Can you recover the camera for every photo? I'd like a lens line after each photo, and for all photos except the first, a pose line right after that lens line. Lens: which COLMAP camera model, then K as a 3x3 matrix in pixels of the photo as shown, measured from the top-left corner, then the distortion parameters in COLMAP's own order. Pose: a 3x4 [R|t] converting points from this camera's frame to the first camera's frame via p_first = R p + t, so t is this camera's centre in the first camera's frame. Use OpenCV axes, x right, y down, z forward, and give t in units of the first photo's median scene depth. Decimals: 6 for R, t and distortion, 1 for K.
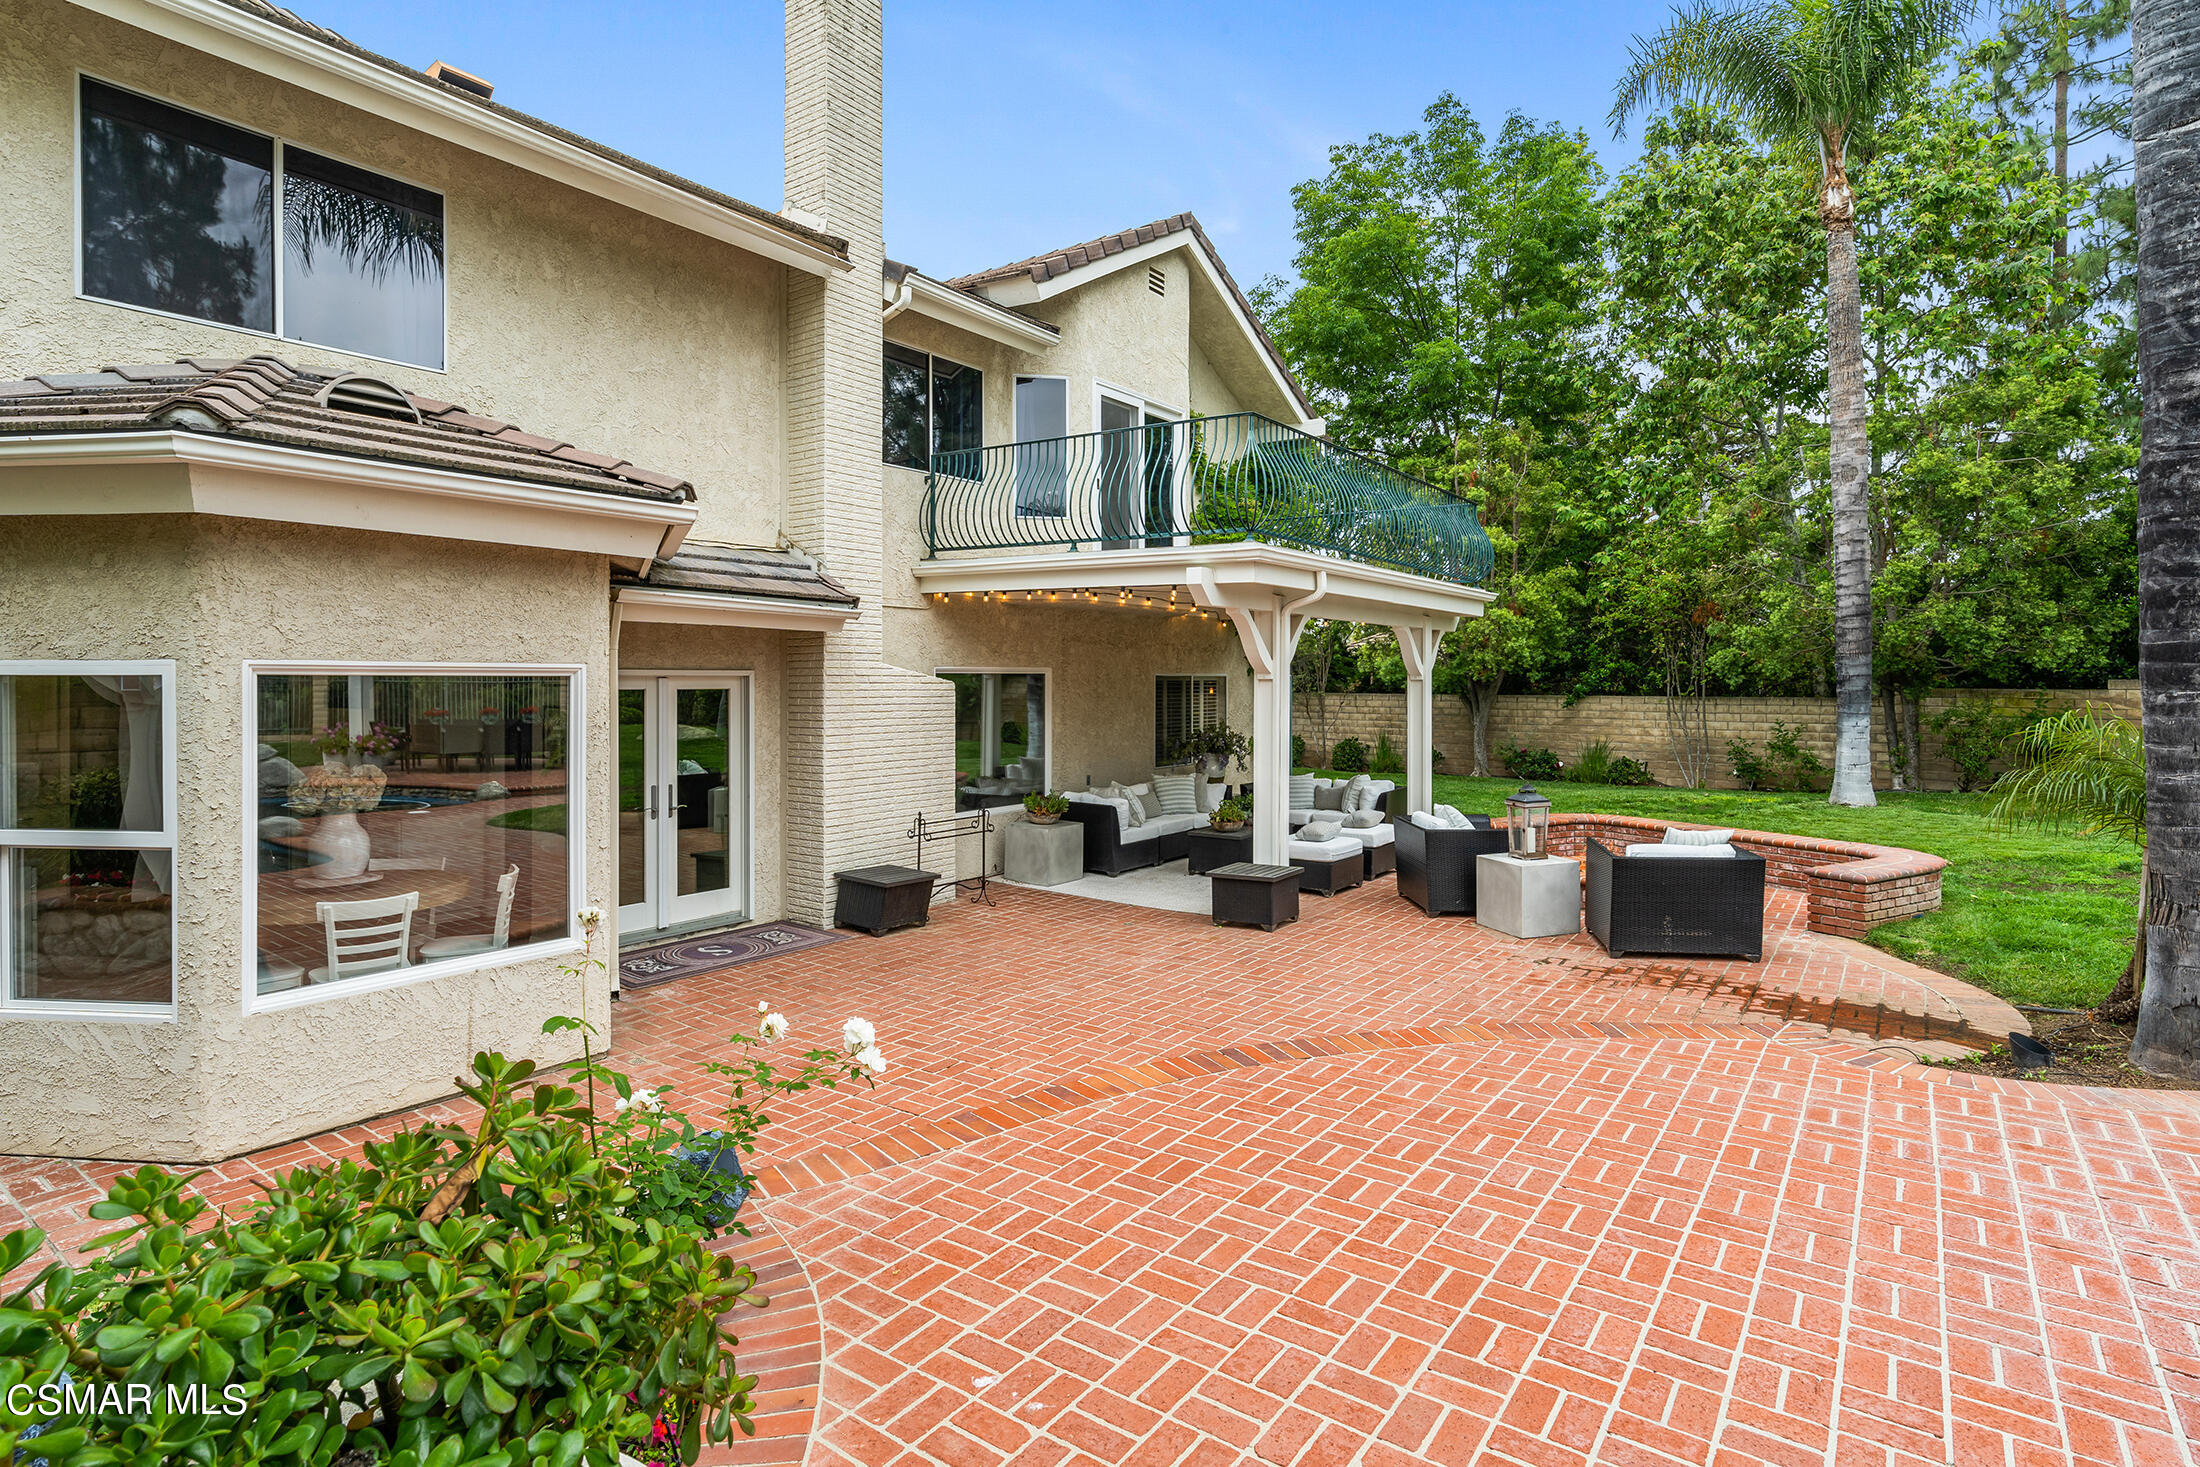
lens RADIAL K [[1097.3, 0, 1100.2], [0, 1097.3, 683.0], [0, 0, 1]] dist [-0.001441, 0.000035]
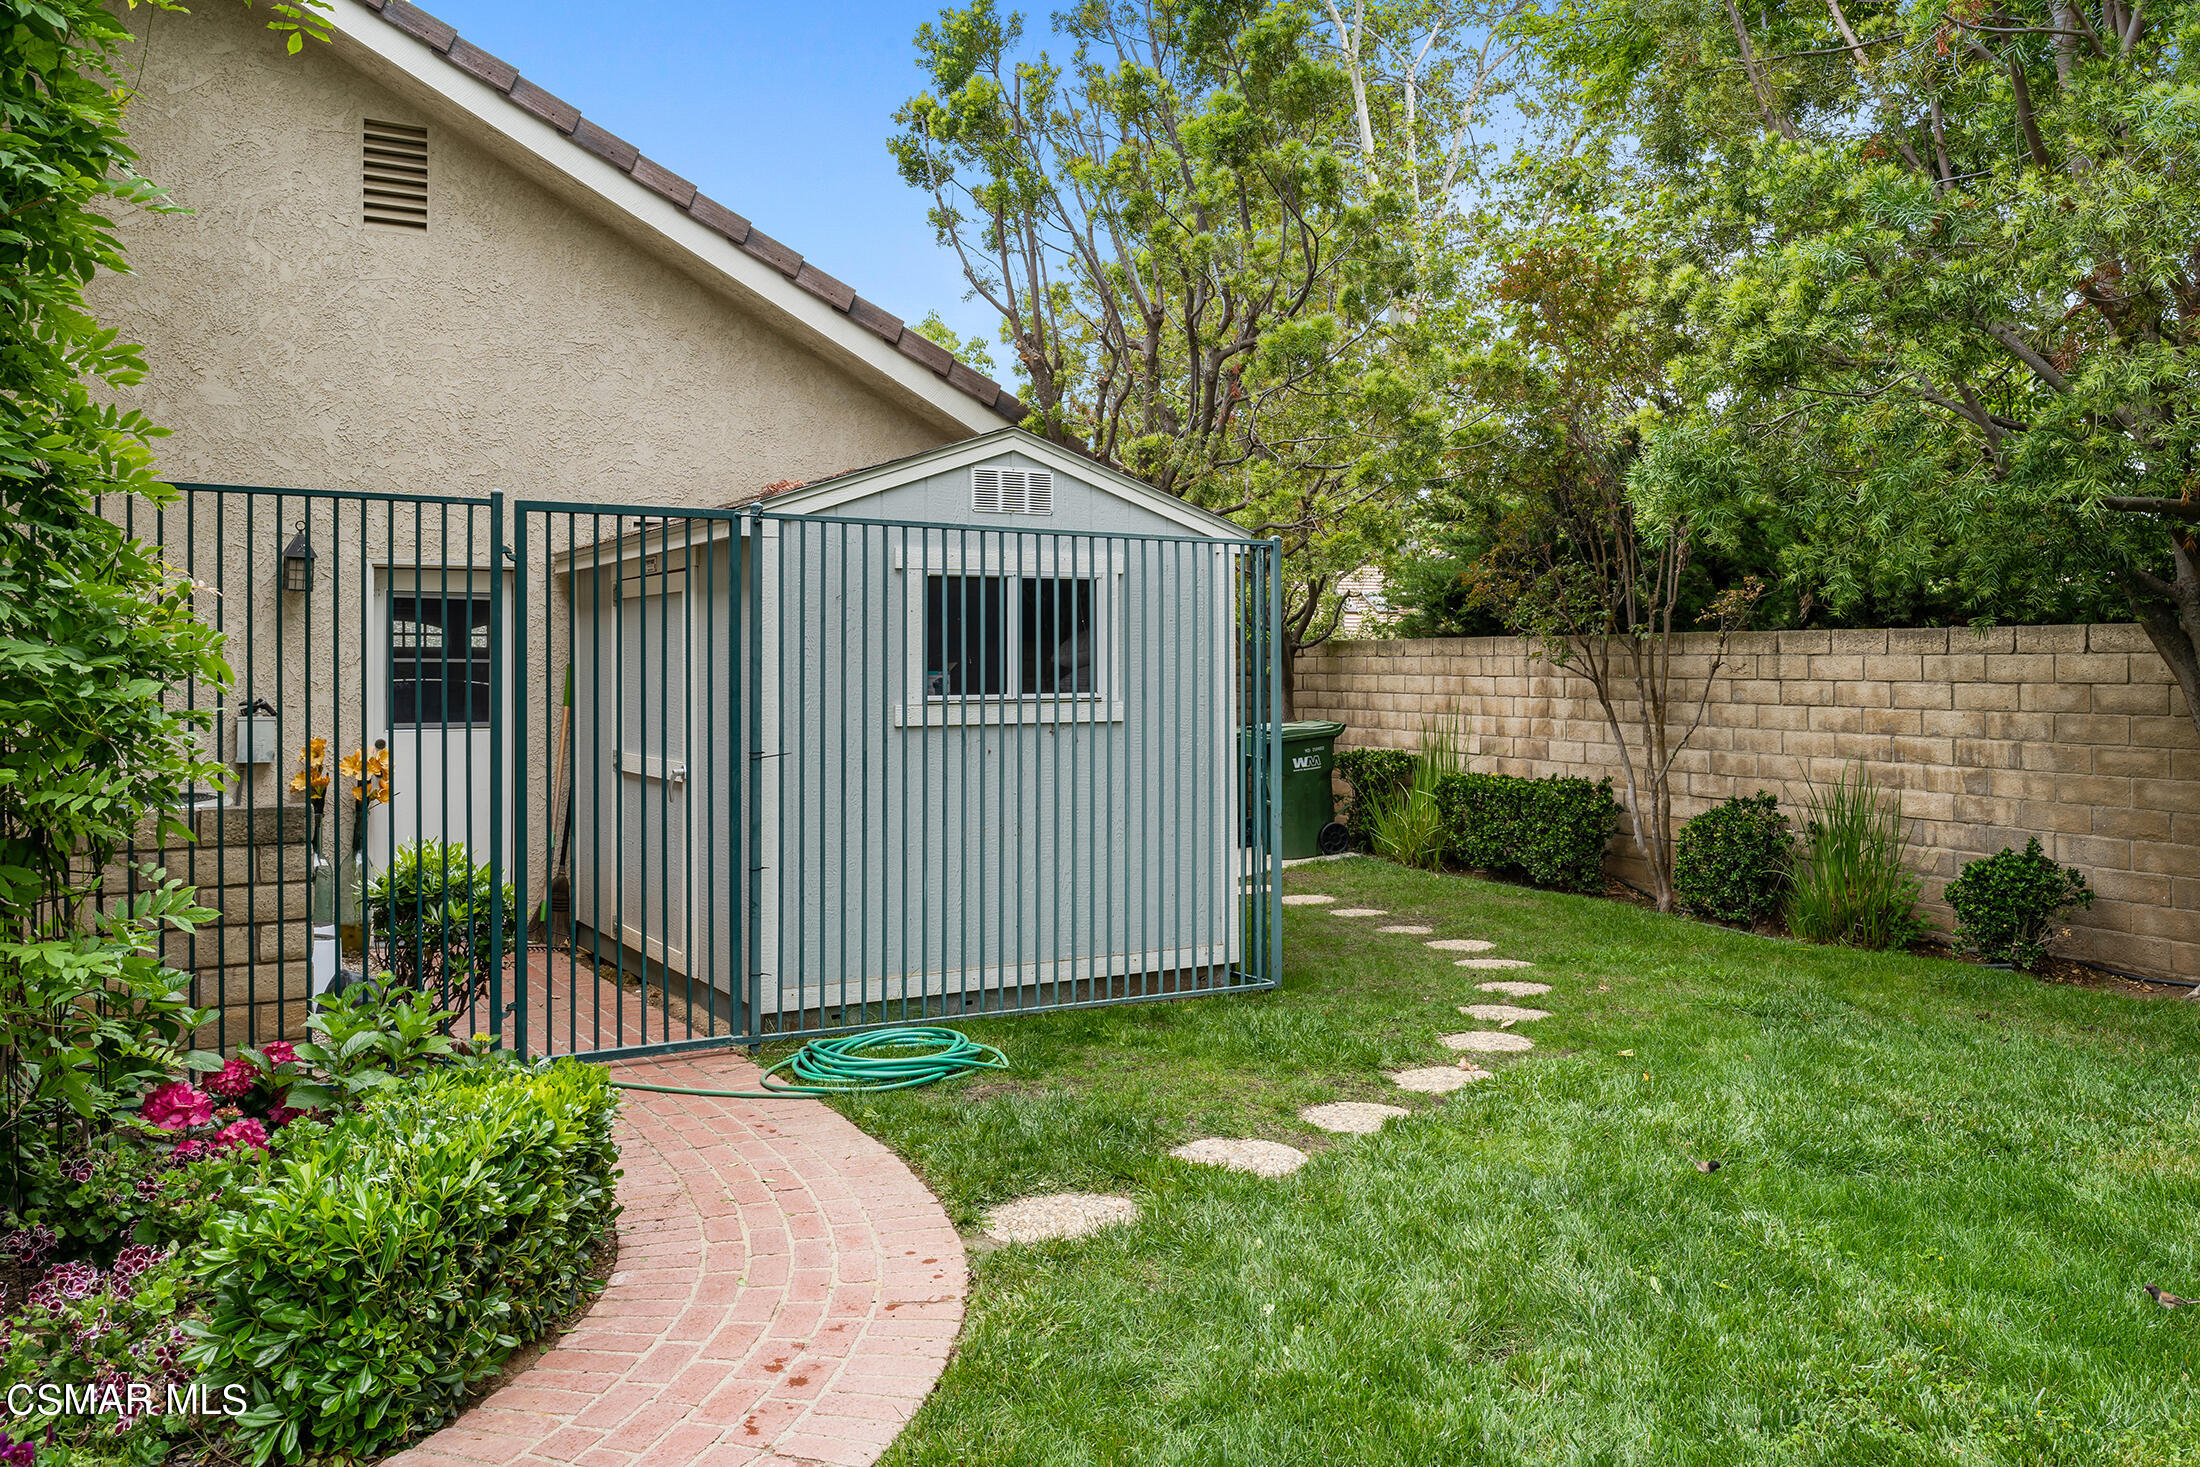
lens RADIAL K [[1842.9, 0, 1100.0], [0, 1842.9, 733.5], [0, 0, 1]] dist [-0.004860, -0.001252]
pose [[0.924728, 0.015316, -0.380319, 0.598968], [-0.001922, 0.999365, 0.035572, 0.043097], [0.380623, -0.032163, 0.924171, 1.286345]]
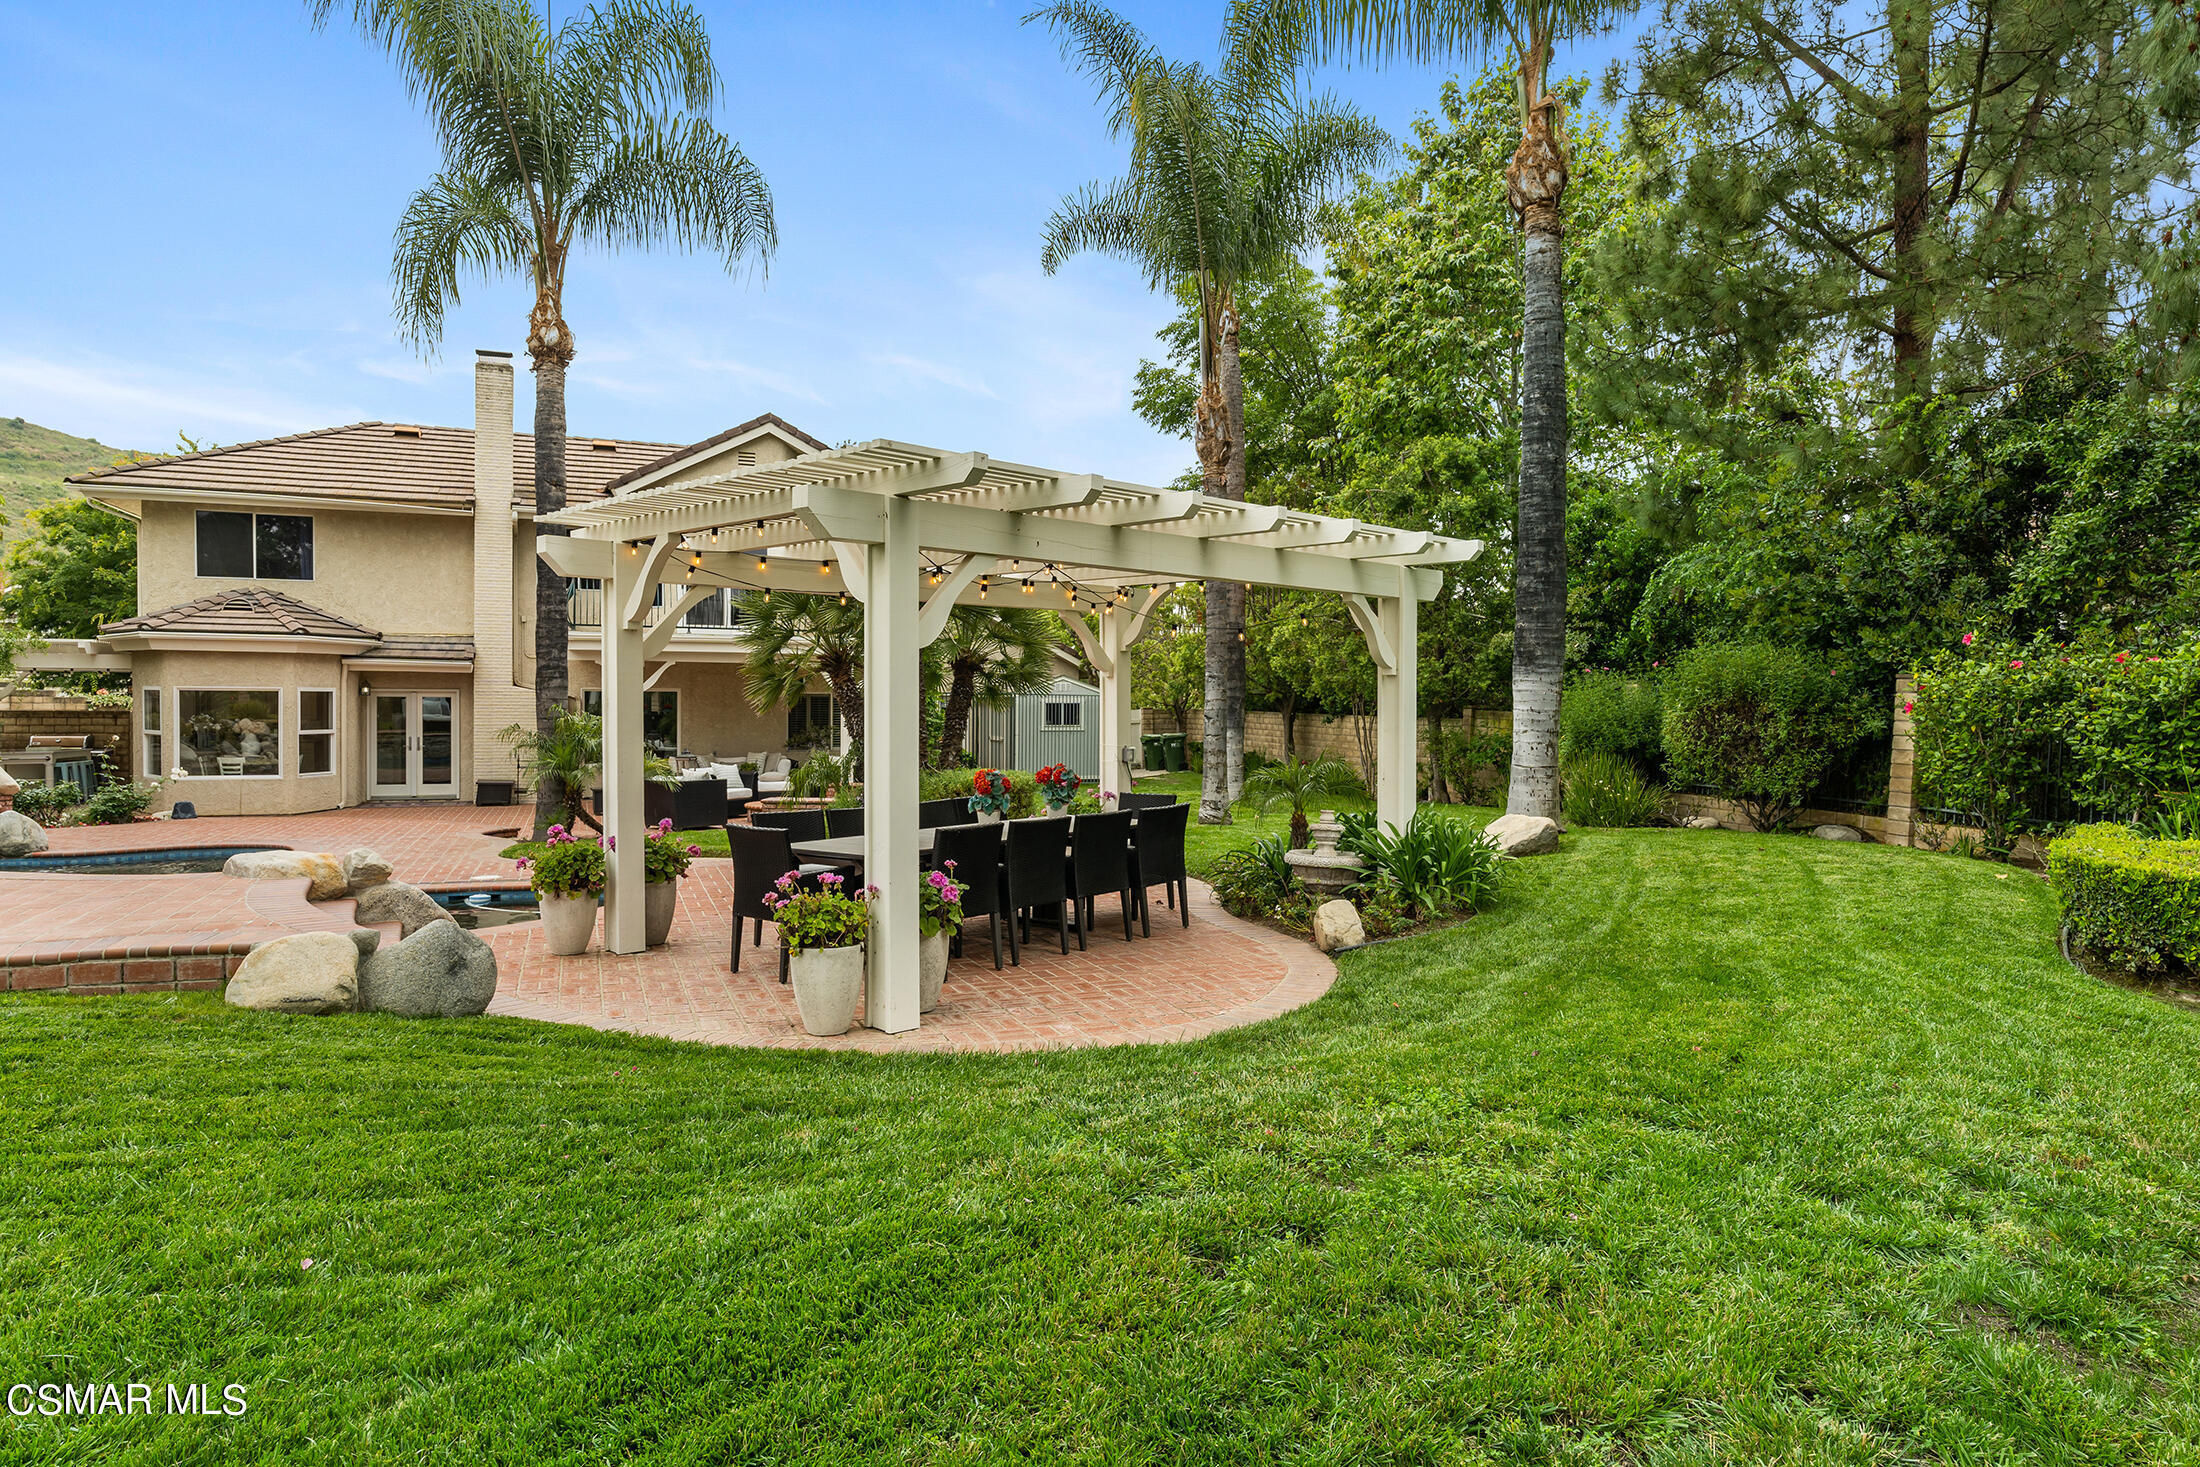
lens RADIAL K [[1295.0, 0, 1095.0], [0, 1295.0, 726.6], [0, 0, 1]] dist [-0.026411, 0.018306]
pose [[0.855203, 0.018794, -0.517952, 1.870683], [-0.010369, 0.999763, 0.019157, 0.000400], [0.518189, -0.011012, 0.855195, -0.508315]]
